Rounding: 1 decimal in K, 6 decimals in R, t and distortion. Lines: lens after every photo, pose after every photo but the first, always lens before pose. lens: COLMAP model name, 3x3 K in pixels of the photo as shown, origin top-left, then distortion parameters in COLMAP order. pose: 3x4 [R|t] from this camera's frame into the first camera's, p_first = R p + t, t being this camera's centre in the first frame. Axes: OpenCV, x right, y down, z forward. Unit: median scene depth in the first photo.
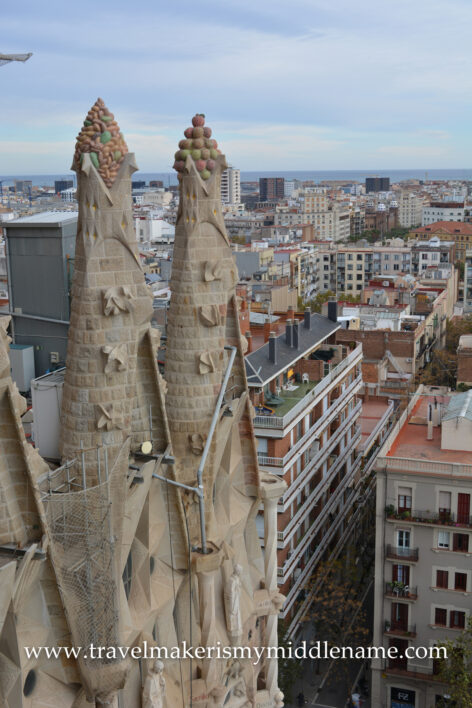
lens RADIAL K [[884.0, 0, 236.0], [0, 884.0, 354.0], [0, 0, 1]] dist [-0.028431, 0.000623]
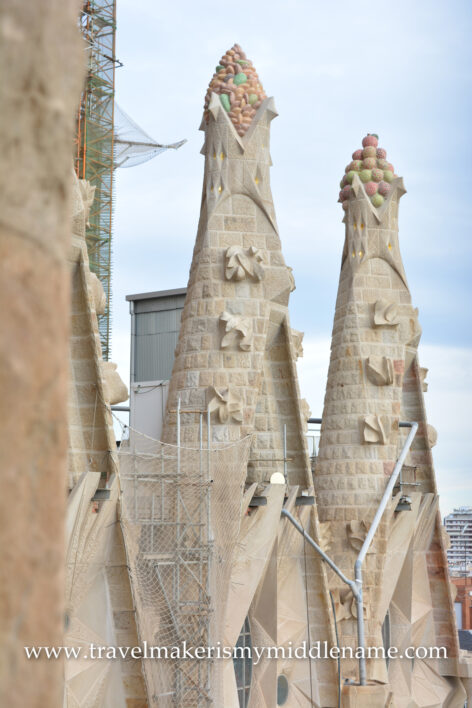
lens RADIAL K [[1181.4, 0, 236.0], [0, 1181.4, 354.0], [0, 0, 1]] dist [-0.038302, -0.003835]
pose [[0.977956, -0.013010, -0.208404, 0.074736], [-0.060474, 0.937637, -0.342314, 0.368369], [0.199860, 0.347372, 0.916182, 0.069836]]
